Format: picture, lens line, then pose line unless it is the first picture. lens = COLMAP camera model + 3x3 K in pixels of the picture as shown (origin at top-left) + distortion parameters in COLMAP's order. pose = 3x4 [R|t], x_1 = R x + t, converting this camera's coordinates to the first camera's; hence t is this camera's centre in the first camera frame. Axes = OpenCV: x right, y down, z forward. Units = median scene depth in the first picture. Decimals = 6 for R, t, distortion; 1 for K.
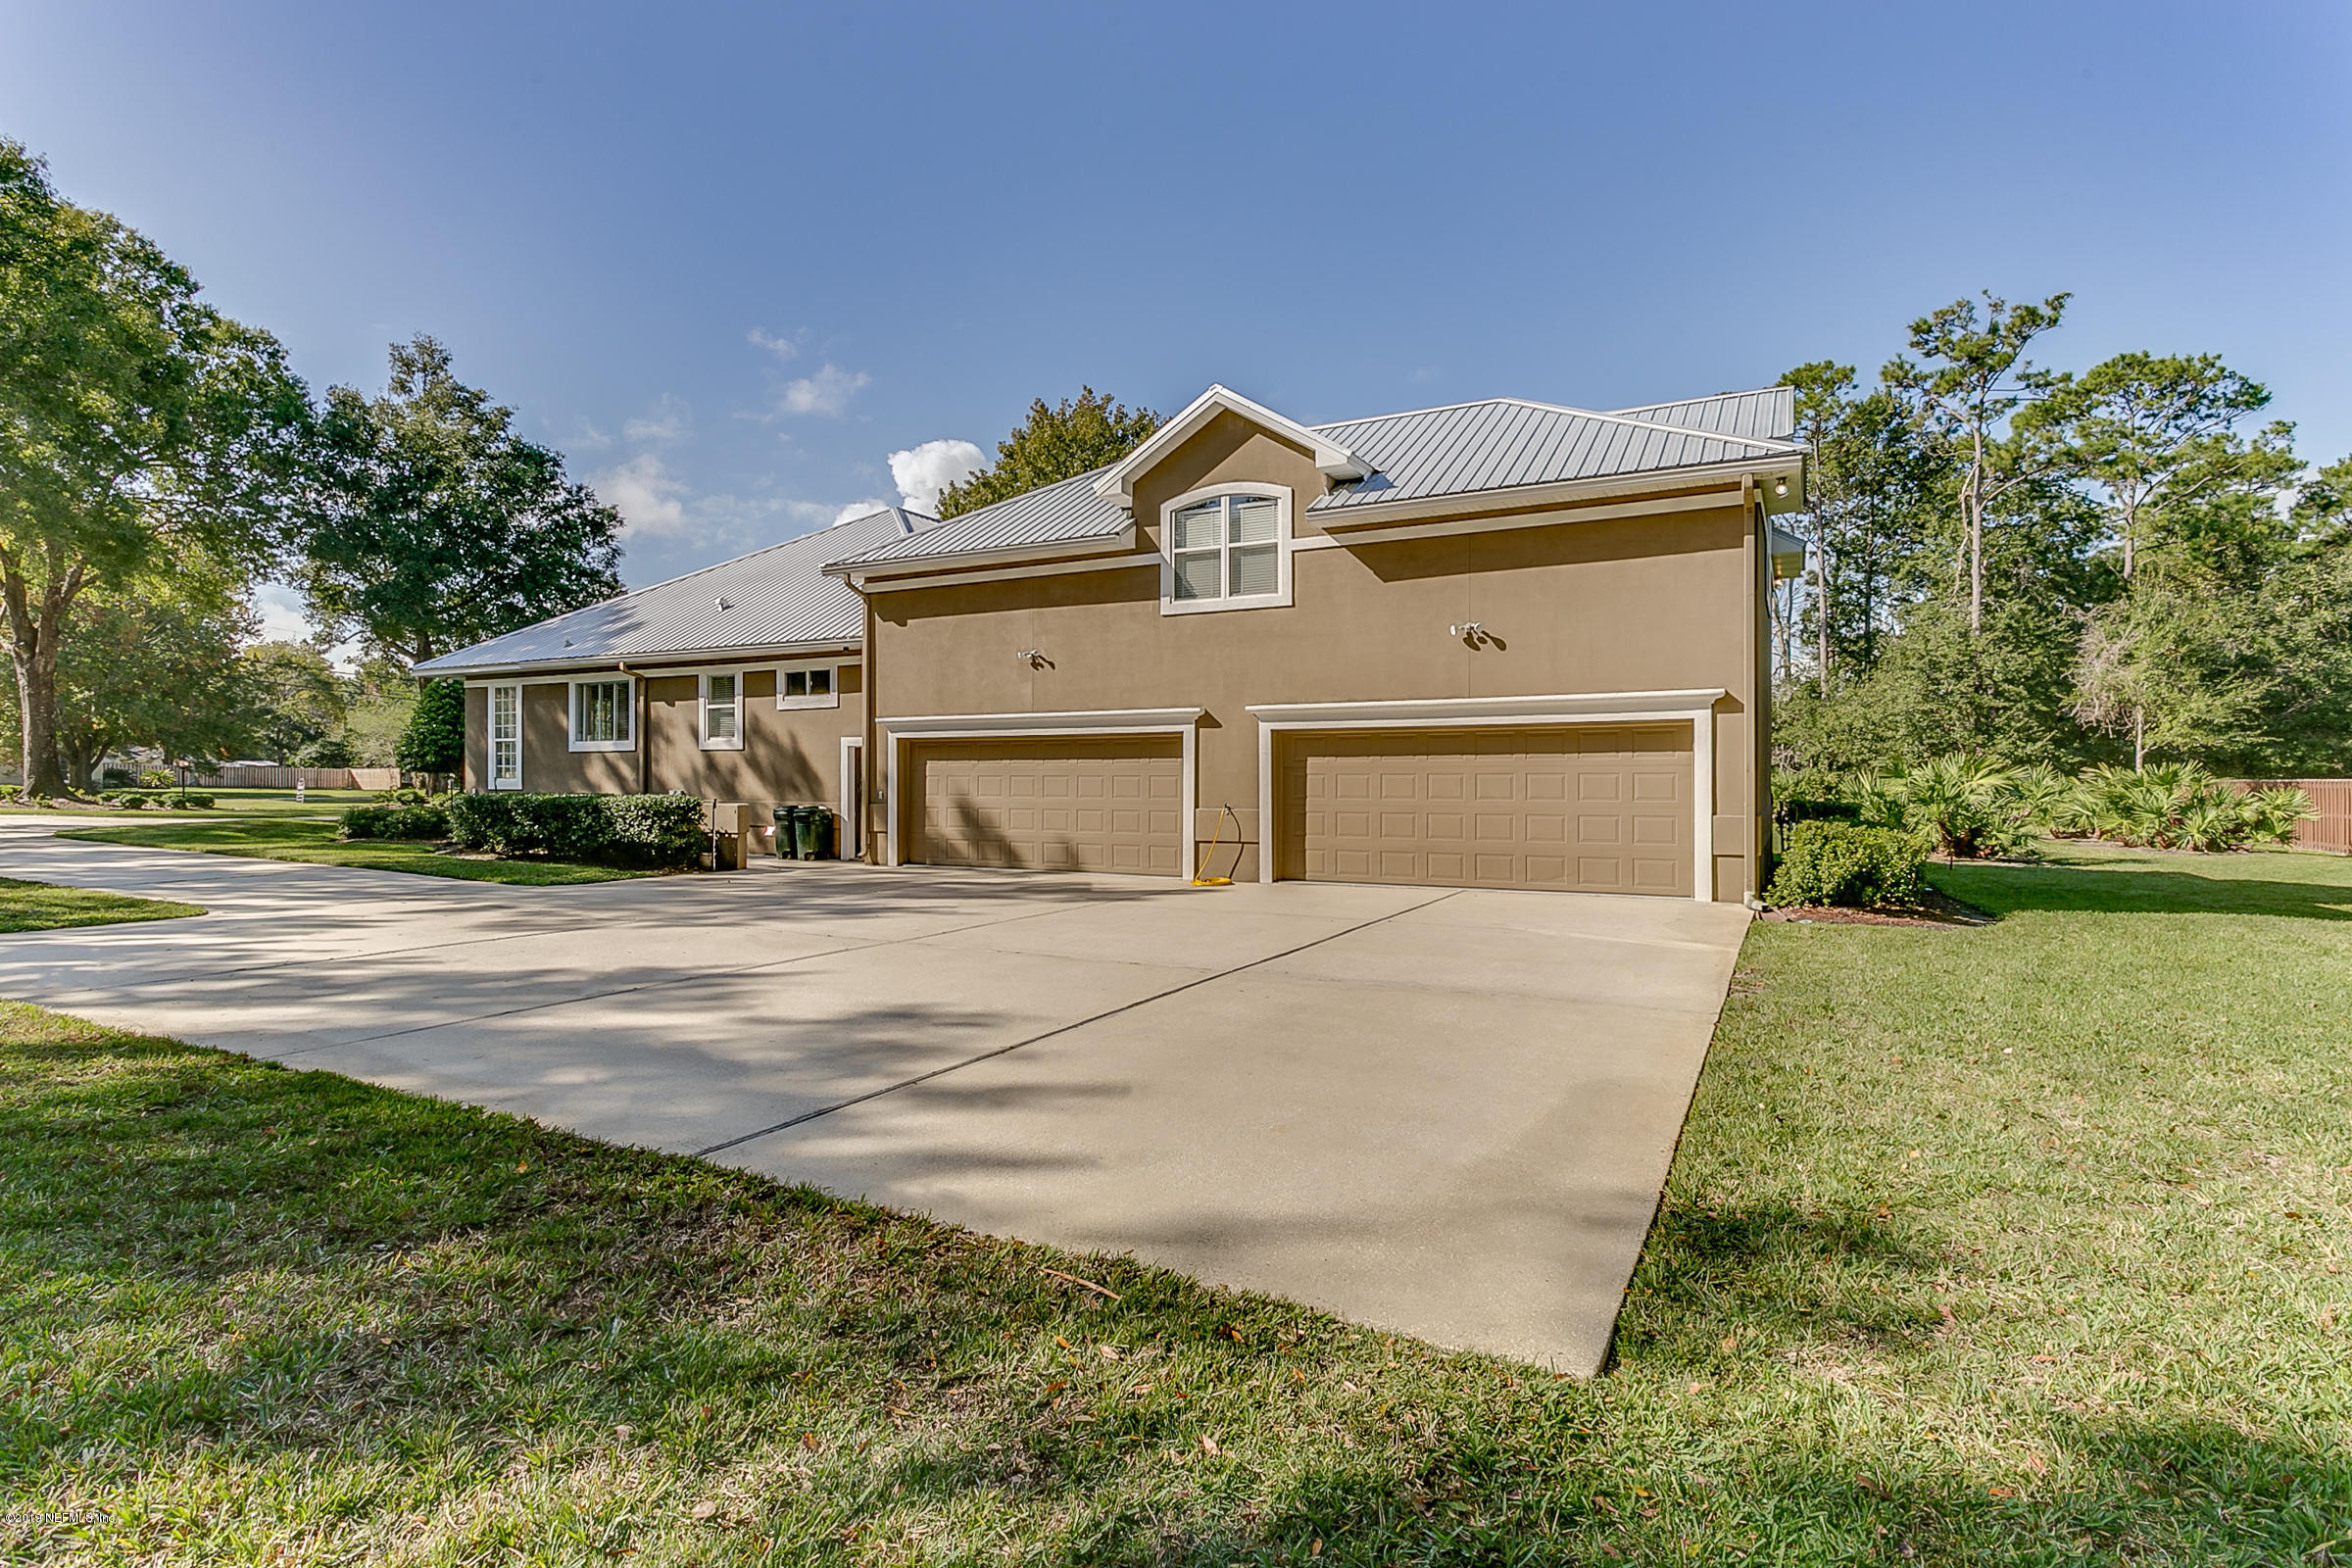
lens RADIAL K [[1180.9, 0, 1176.0], [0, 1180.9, 784.0], [0, 0, 1]] dist [-0.000261, -0.001393]
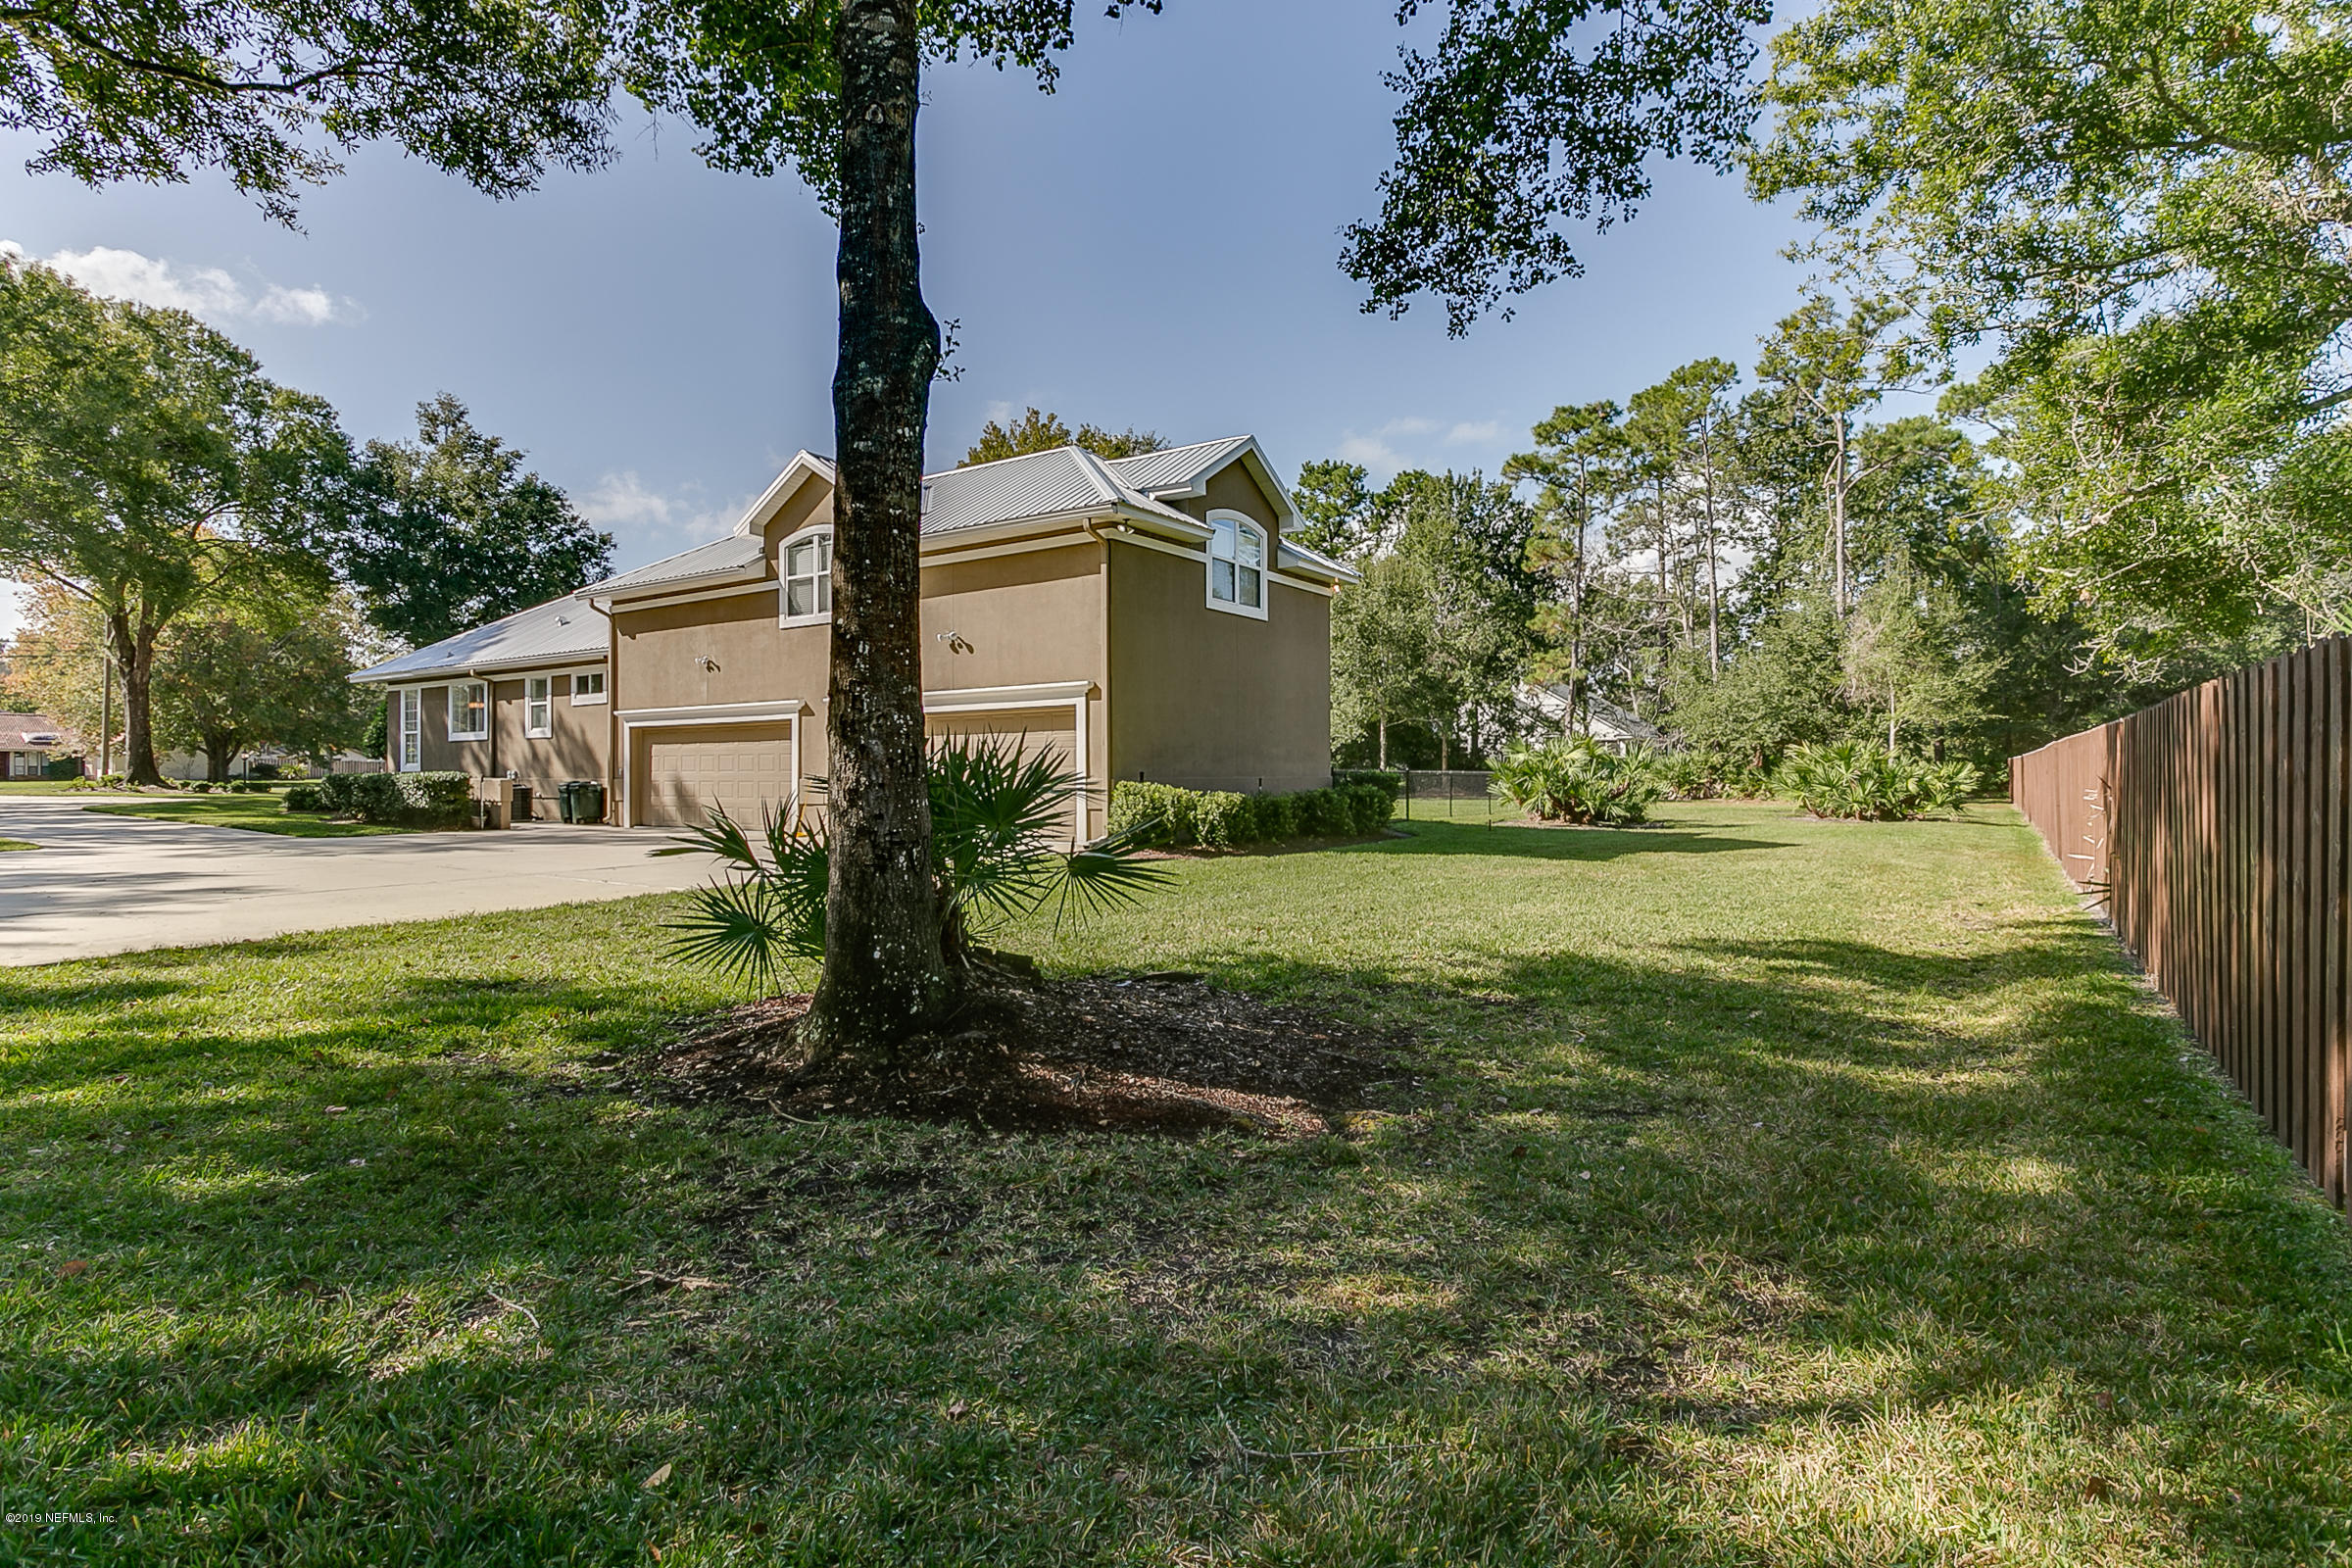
lens RADIAL K [[1168.5, 0, 1162.3], [0, 1168.5, 772.2], [0, 0, 1]] dist [-0.000915, -0.000961]
pose [[0.993507, -0.005249, -0.113646, 0.417507], [0.004868, 0.999982, -0.003630, 0.015141], [0.113663, 0.003054, 0.993515, -0.163727]]
